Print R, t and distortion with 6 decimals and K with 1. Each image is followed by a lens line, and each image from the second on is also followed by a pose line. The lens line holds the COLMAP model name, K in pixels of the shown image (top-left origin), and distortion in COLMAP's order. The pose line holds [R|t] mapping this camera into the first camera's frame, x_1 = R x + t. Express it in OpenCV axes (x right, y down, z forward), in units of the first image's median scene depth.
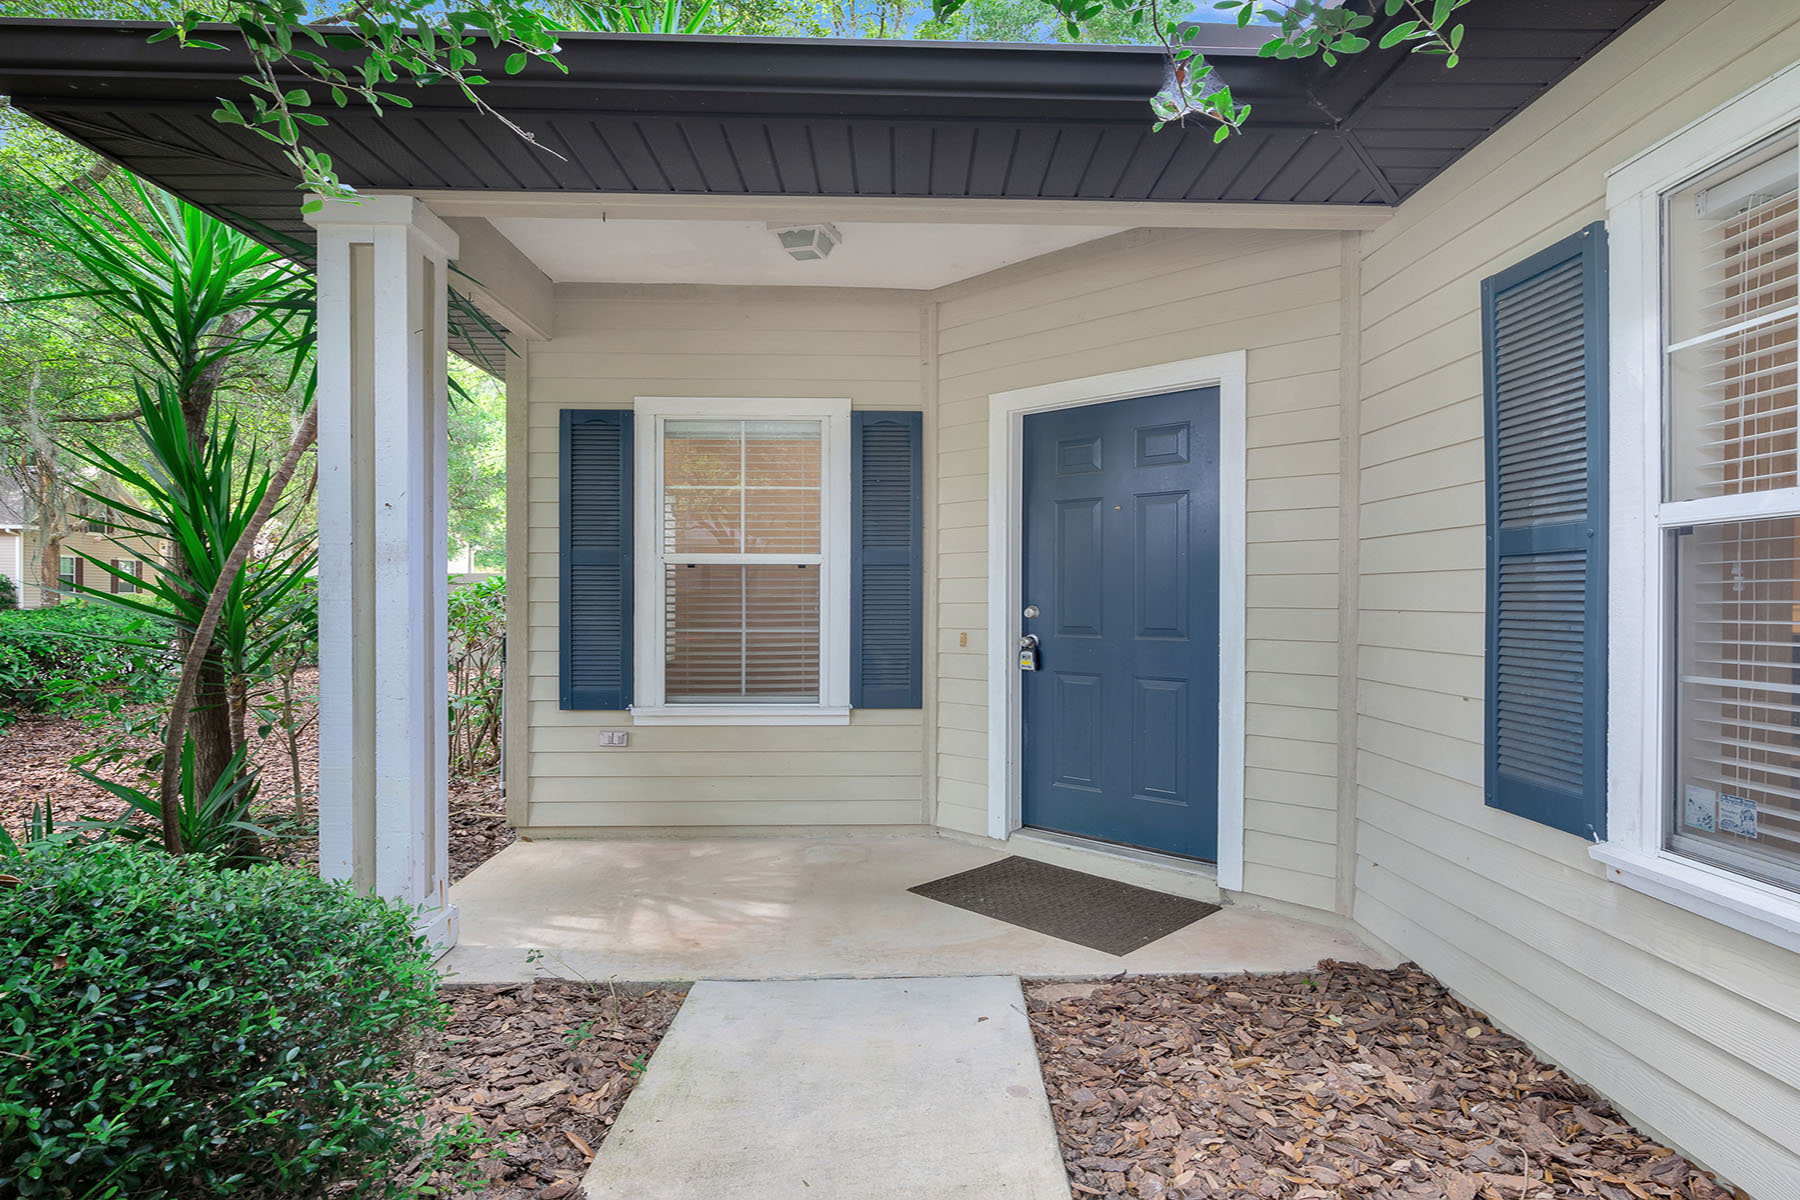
lens RADIAL K [[994.5, 0, 894.6], [0, 994.5, 596.4], [0, 0, 1]] dist [0.003377, 0.000769]
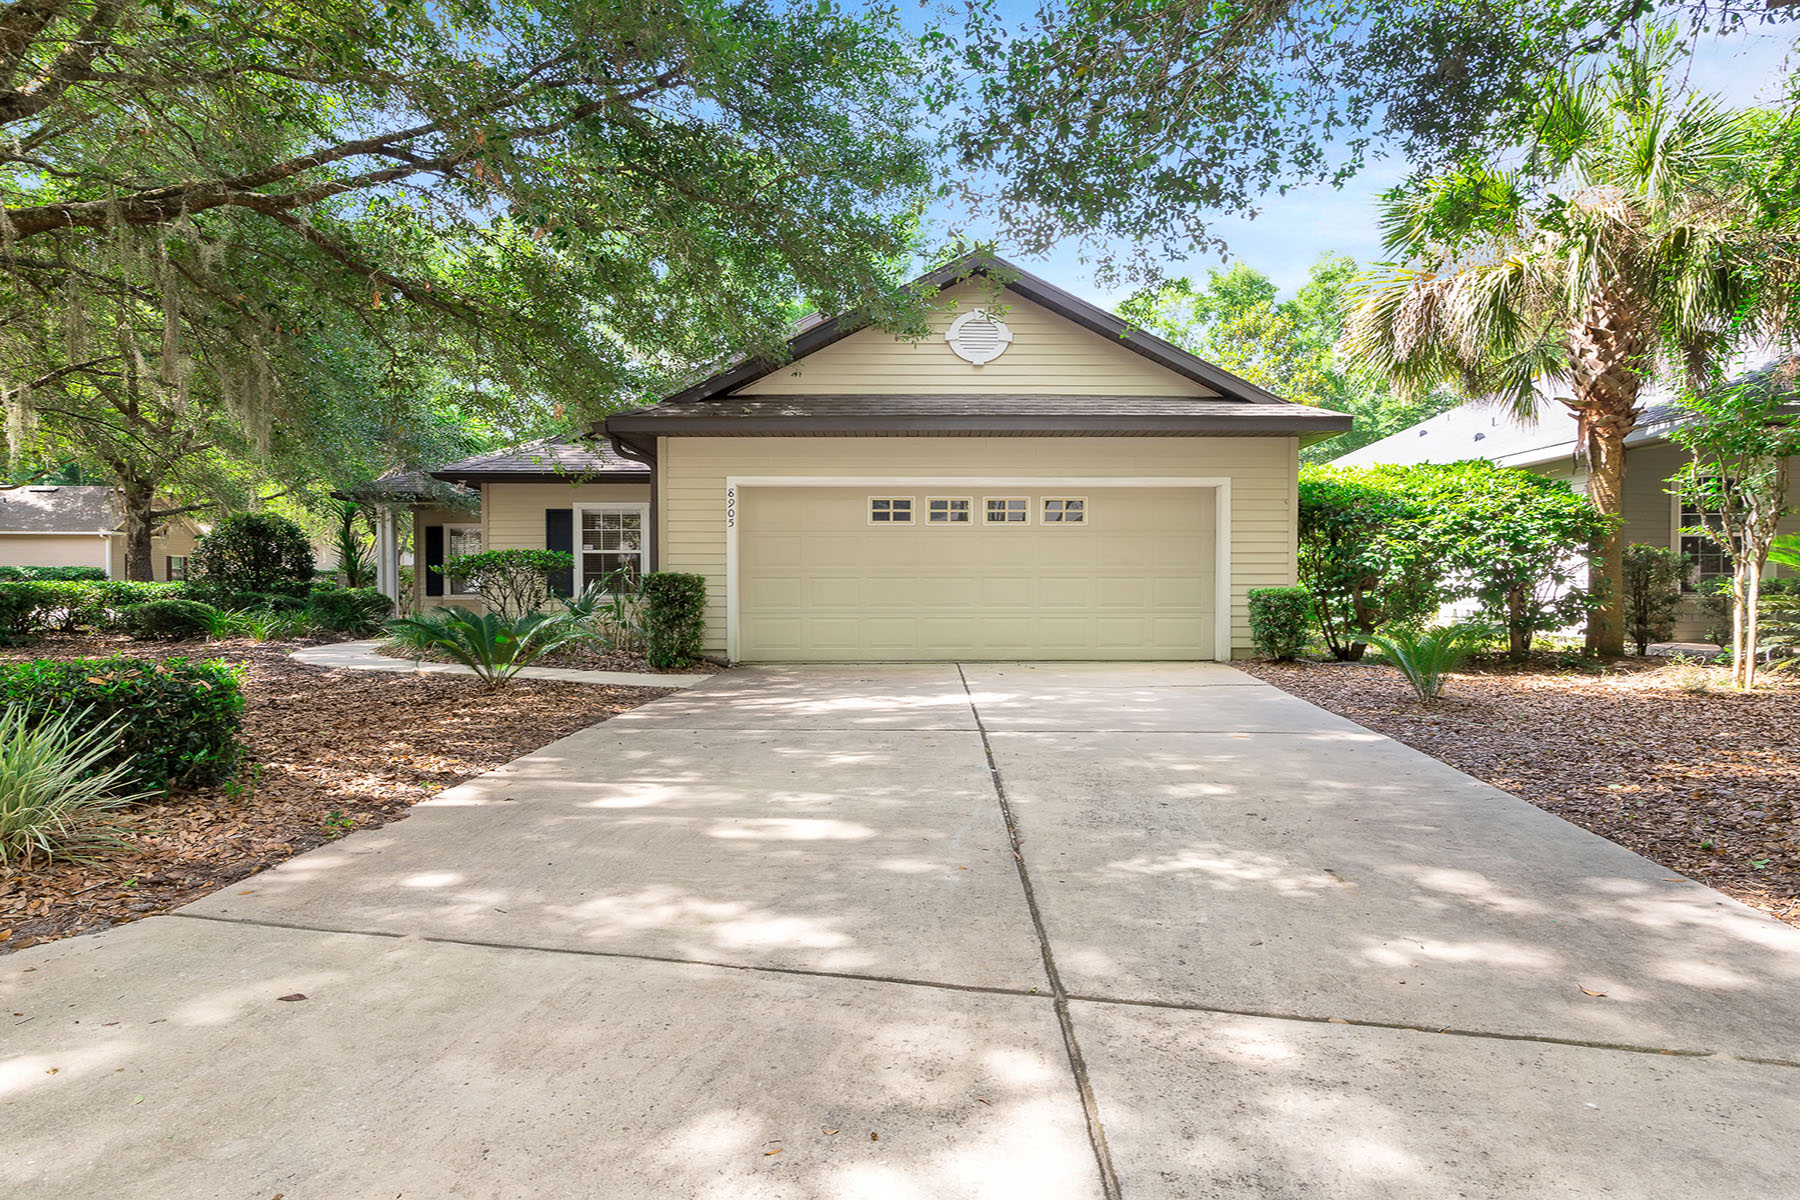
lens RADIAL K [[981.1, 0, 906.4], [0, 981.1, 601.3], [0, 0, 1]] dist [-0.001223, 0.001066]
pose [[0.999543, 0.002978, 0.030094, 1.649431], [-0.003189, 0.999970, 0.006995, 0.104168], [-0.030073, -0.007087, 0.999523, -3.380796]]
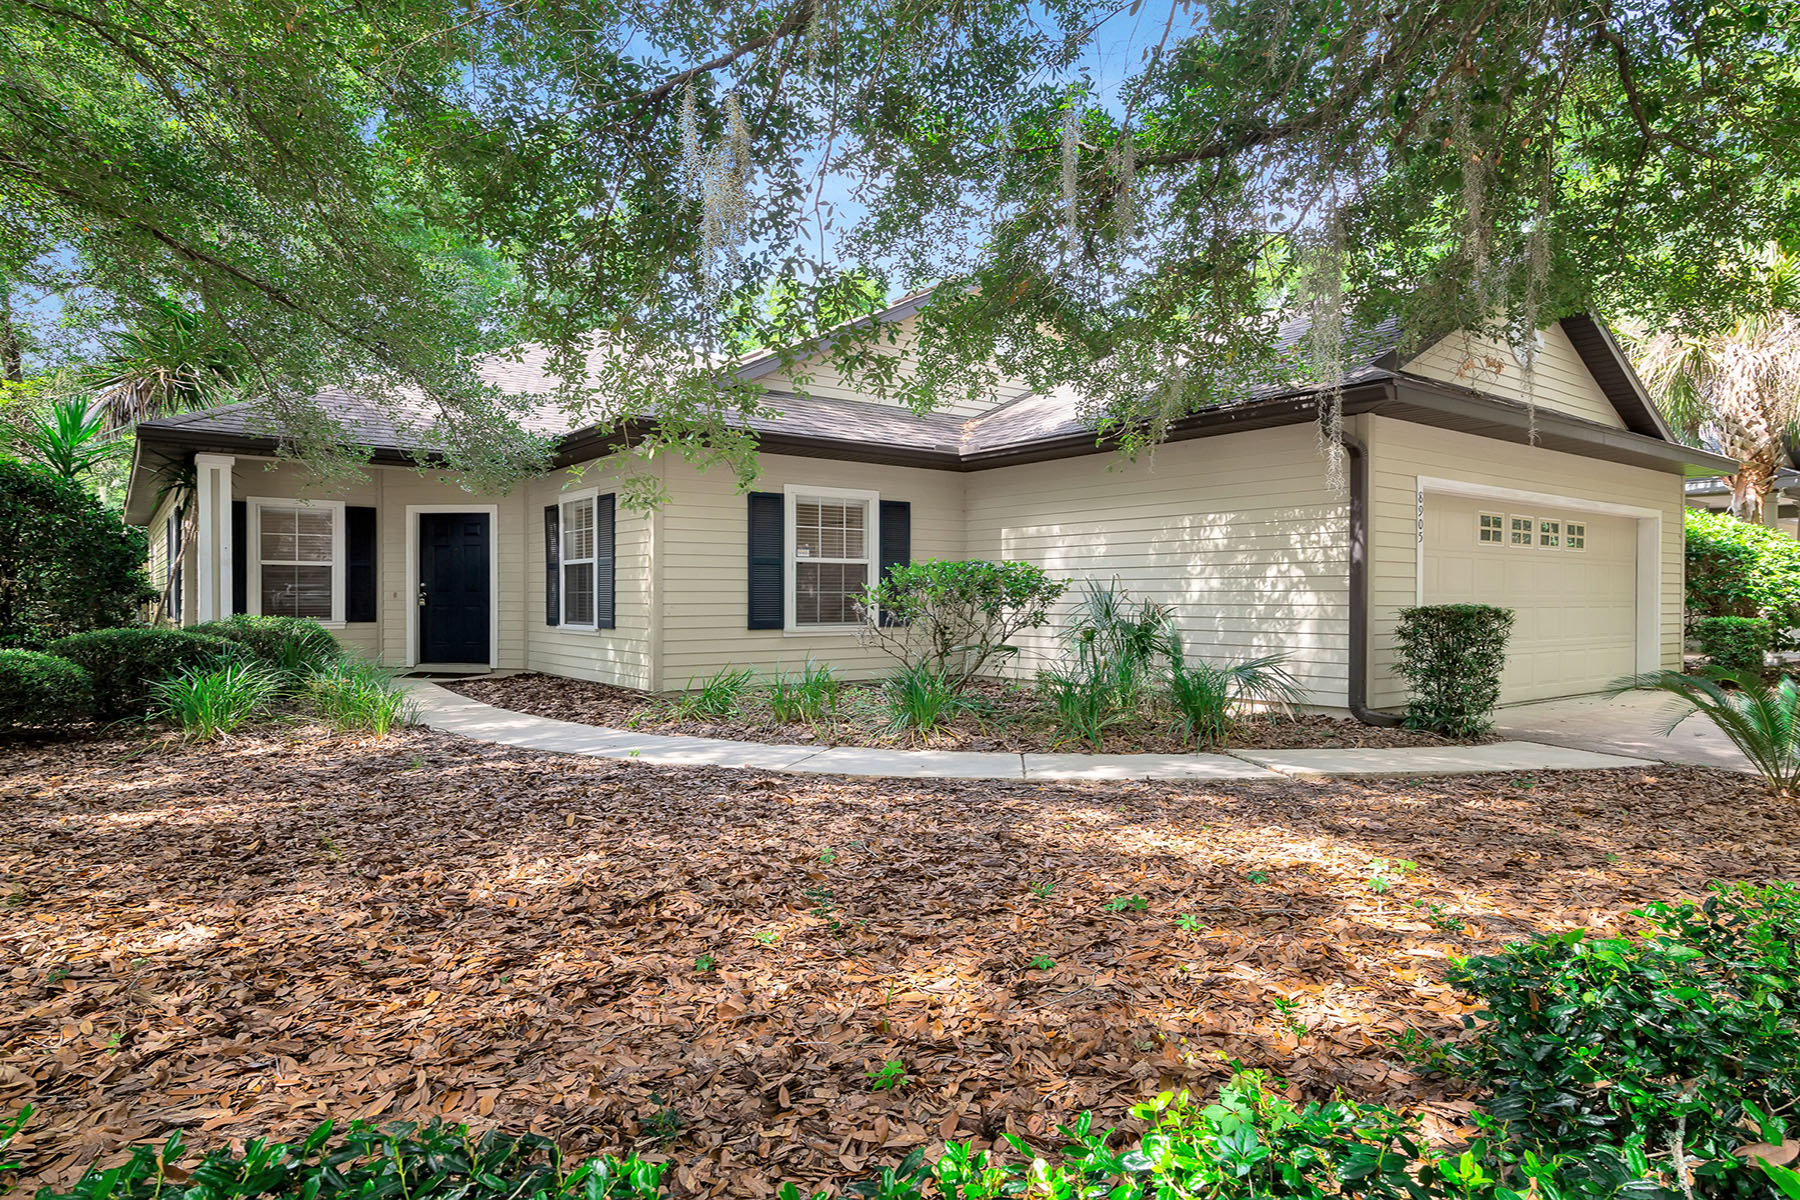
lens RADIAL K [[981.1, 0, 906.4], [0, 981.1, 601.3], [0, 0, 1]] dist [-0.001223, 0.001066]
pose [[0.805915, 0.003417, 0.592022, -0.381460], [-0.003930, 0.999992, -0.000421, 0.054321], [-0.592019, -0.001988, 0.805922, -1.937229]]
